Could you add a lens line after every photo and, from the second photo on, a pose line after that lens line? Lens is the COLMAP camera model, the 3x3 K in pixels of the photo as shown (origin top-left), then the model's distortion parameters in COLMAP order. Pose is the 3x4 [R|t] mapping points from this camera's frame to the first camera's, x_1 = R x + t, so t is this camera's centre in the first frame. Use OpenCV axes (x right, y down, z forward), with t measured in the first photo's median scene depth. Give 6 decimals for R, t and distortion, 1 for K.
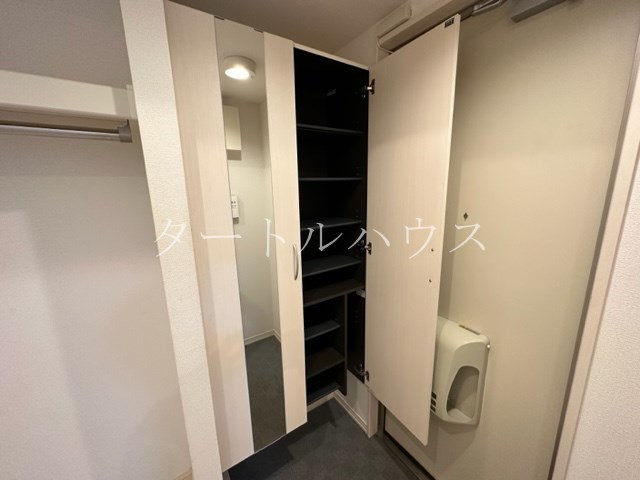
lens RADIAL K [[256.2, 0, 317.6], [0, 256.2, 238.5], [0, 0, 1]] dist [-0.001275, 0.000256]
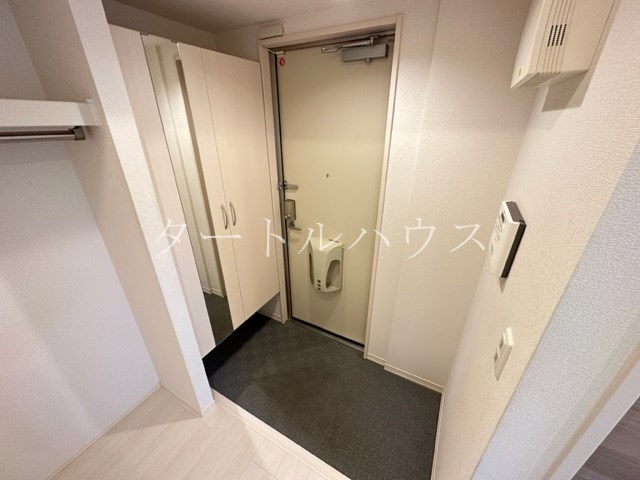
lens RADIAL K [[256.2, 0, 320.2], [0, 256.2, 242.9], [0, 0, 1]] dist [-0.001275, 0.000256]
pose [[0.885247, -0.186562, 0.426067, -0.268204], [0.077583, 0.962427, 0.260222, -0.104374], [-0.458606, -0.197305, 0.866459, -0.533390]]
